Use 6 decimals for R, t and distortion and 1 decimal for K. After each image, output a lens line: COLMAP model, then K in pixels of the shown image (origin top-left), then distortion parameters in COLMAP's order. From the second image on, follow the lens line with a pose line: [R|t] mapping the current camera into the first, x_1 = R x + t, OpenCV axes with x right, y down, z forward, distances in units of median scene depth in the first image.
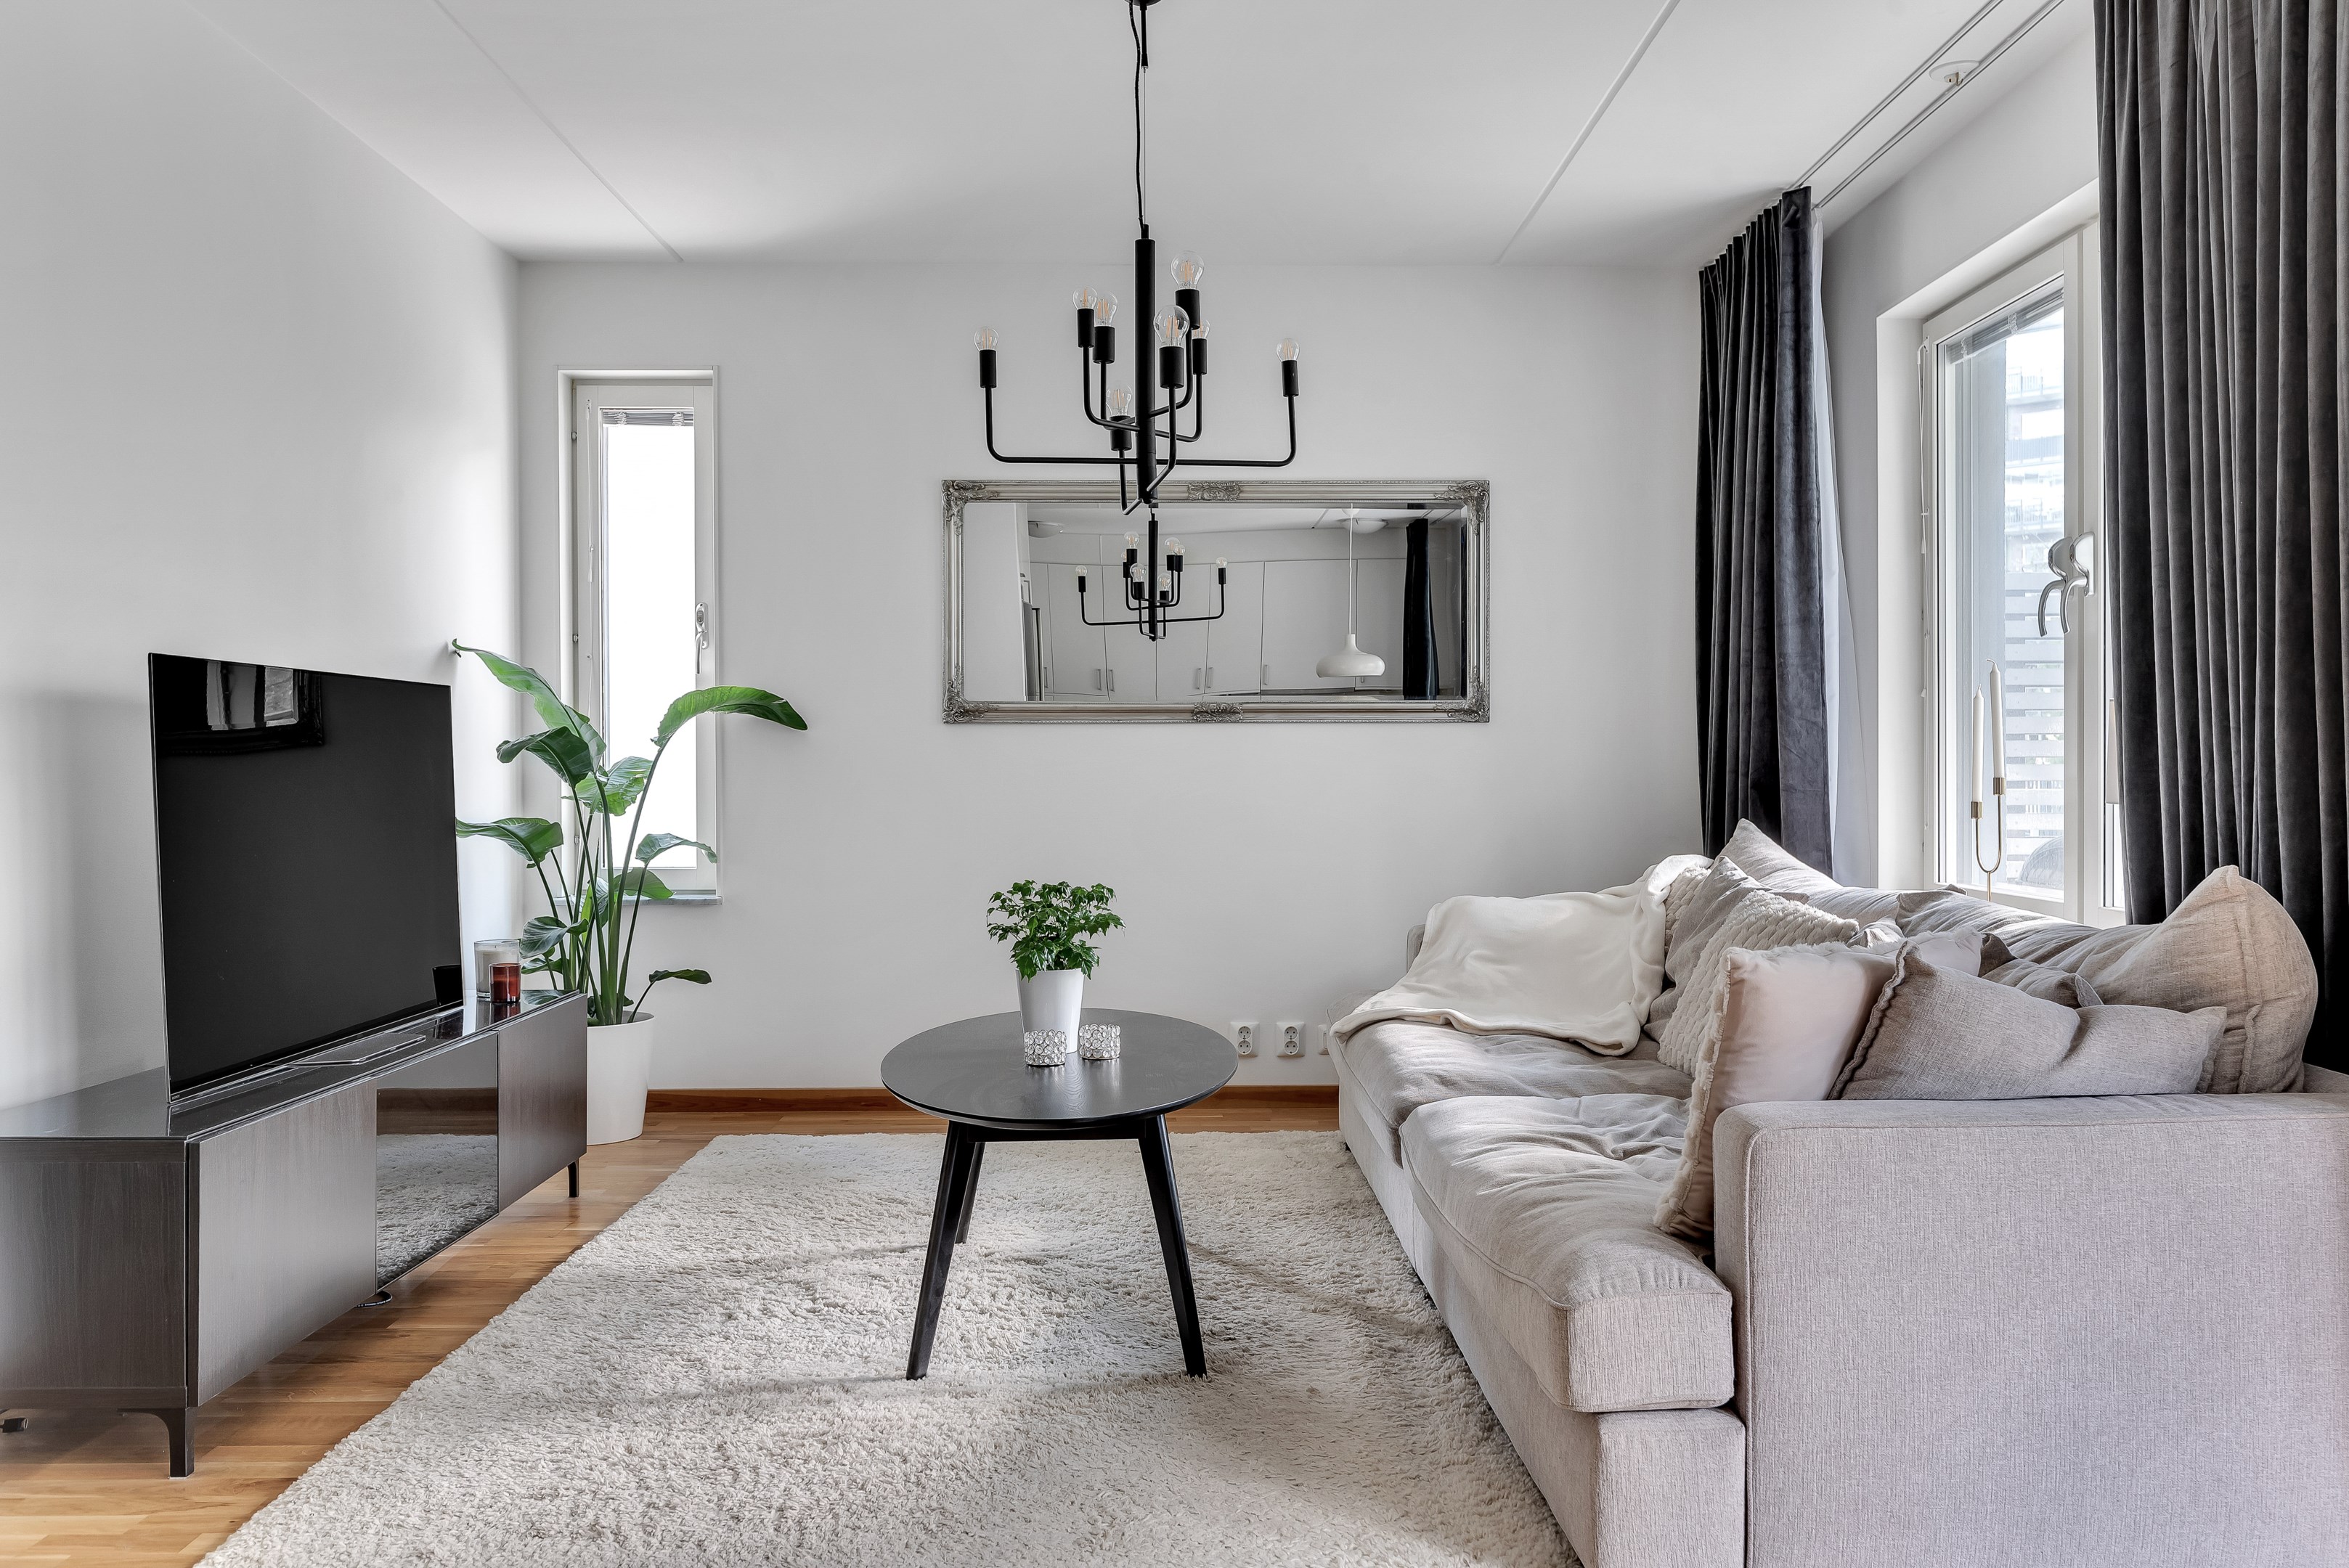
lens RADIAL K [[1947.6, 0, 1180.8], [0, 1947.6, 773.4], [0, 0, 1]] dist [-0.007109, 0.011588]
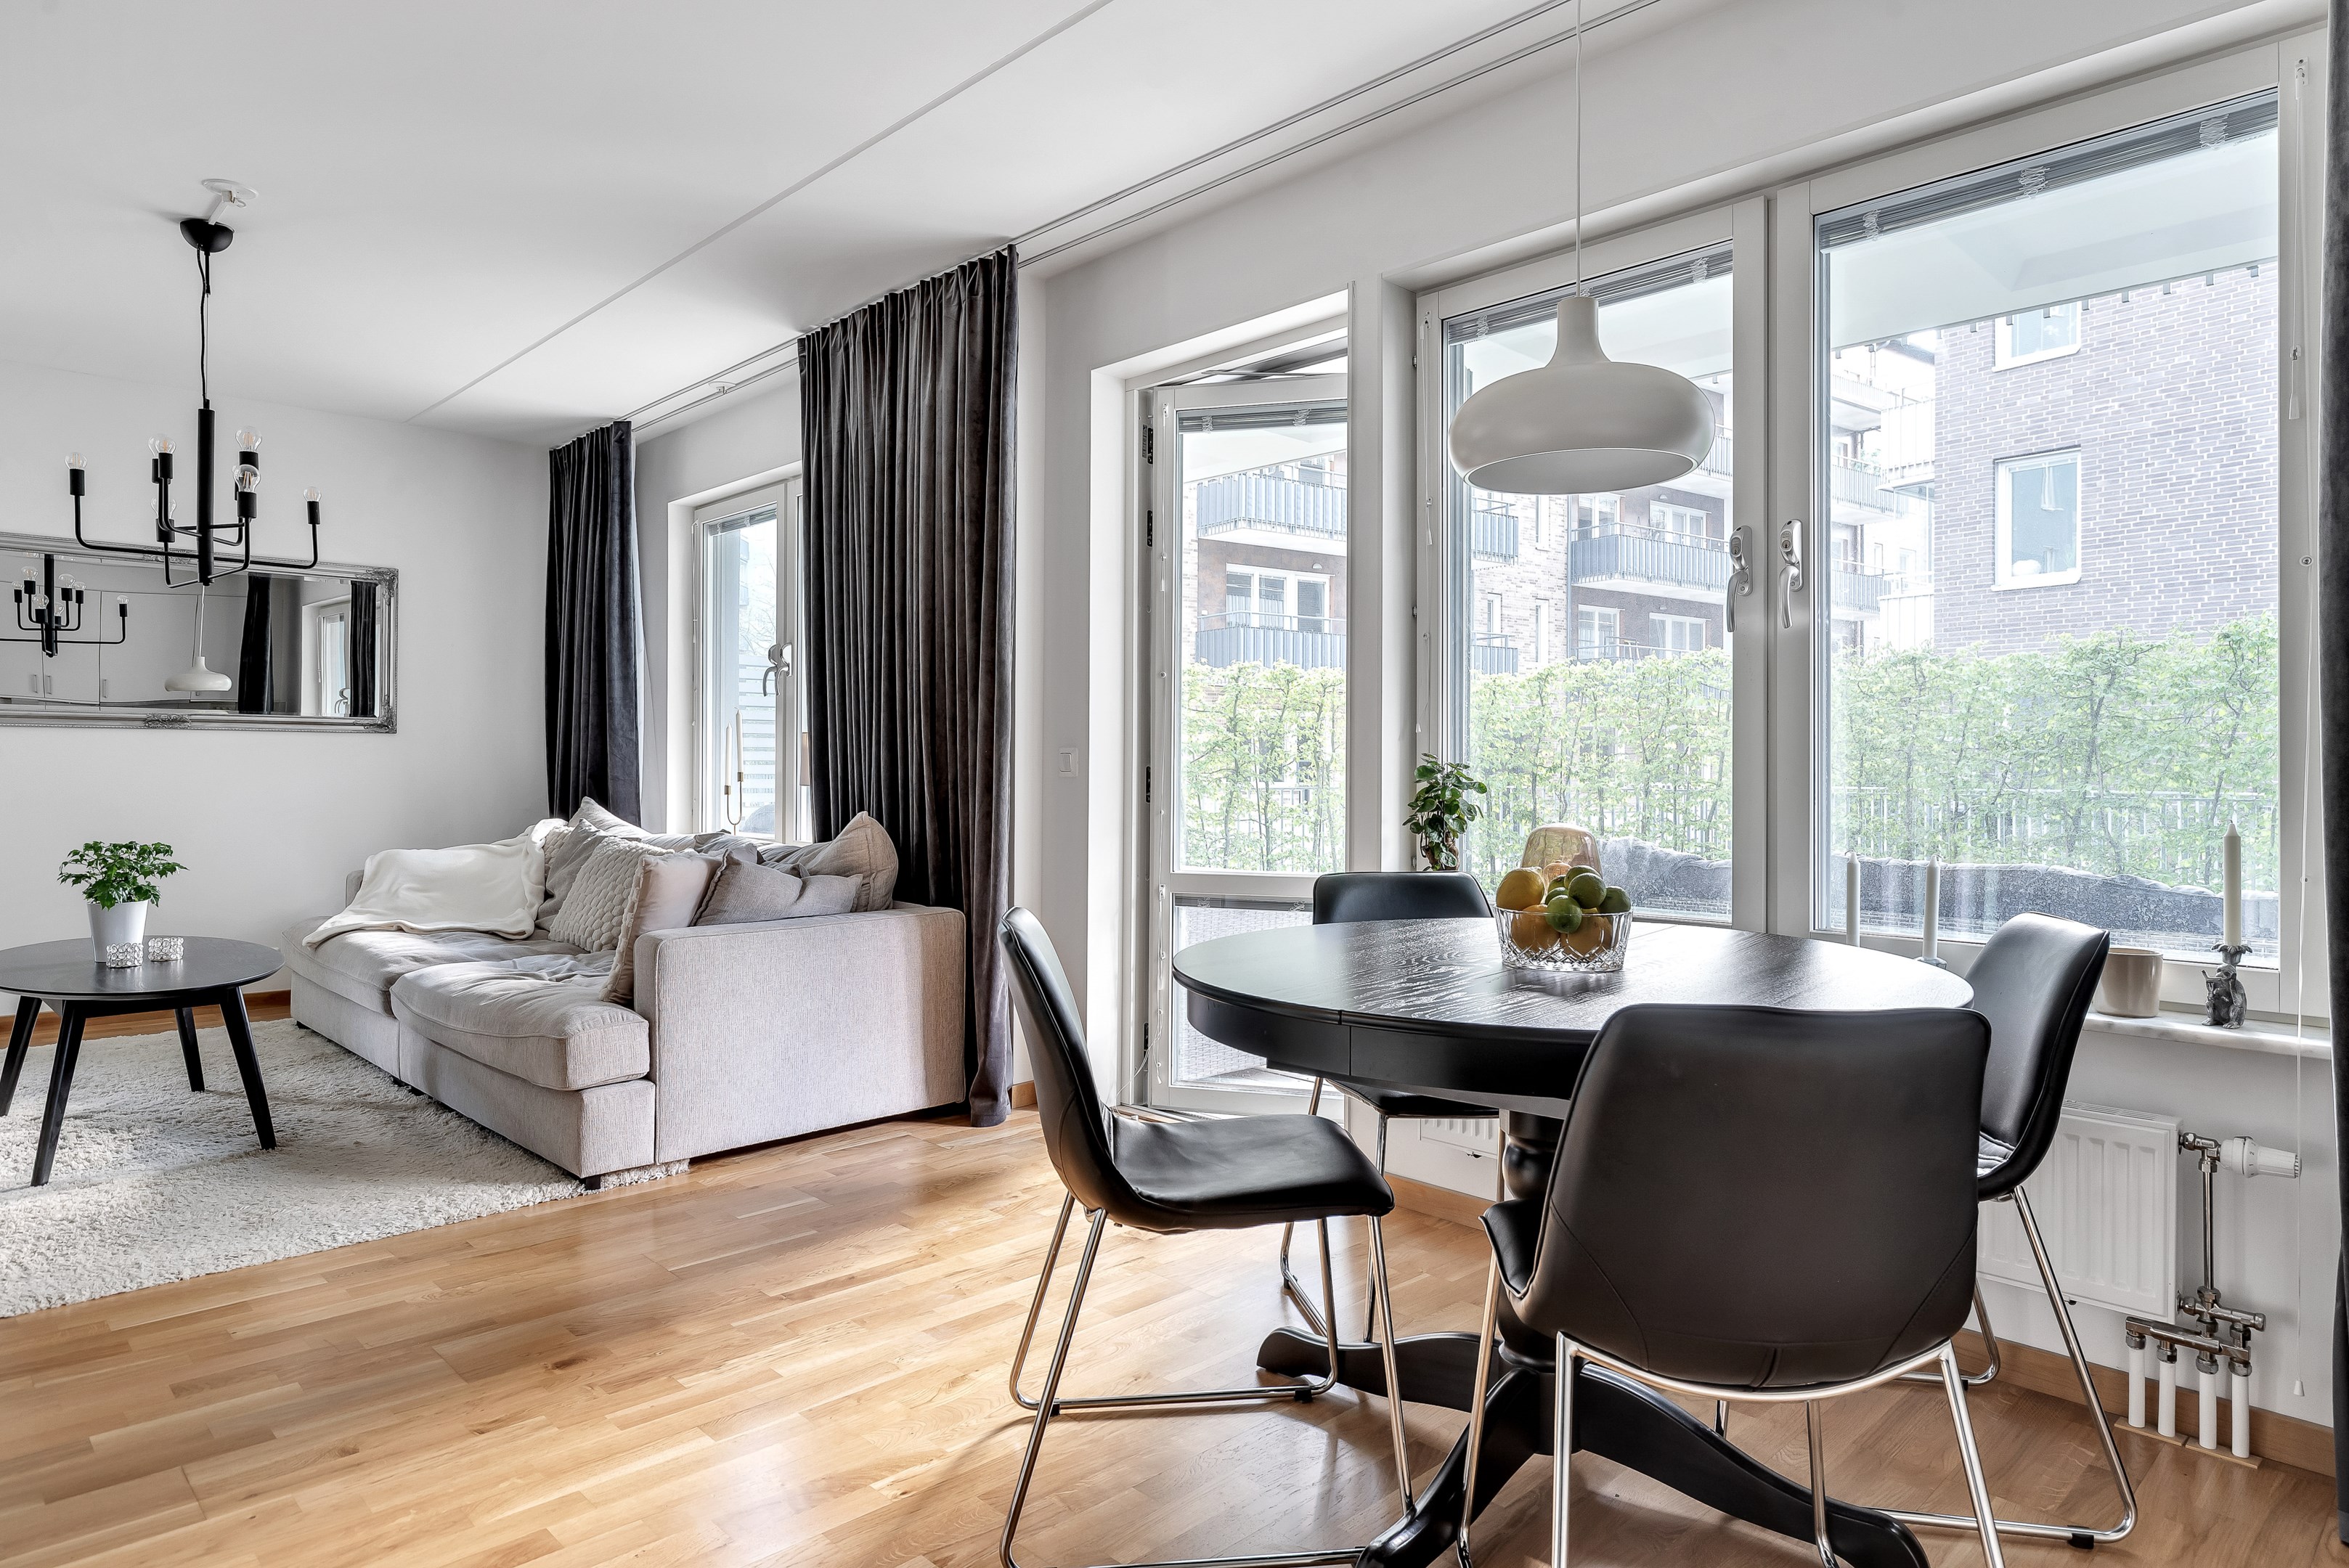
lens RADIAL K [[1415.1, 0, 1179.9], [0, 1415.1, 776.4], [0, 0, 1]] dist [0.003606, 0.002370]
pose [[0.743658, 0.001926, 0.668557, -0.184838], [-0.004971, 0.999984, 0.002649, 0.000785], [-0.668541, -0.005293, 0.743656, -0.300413]]
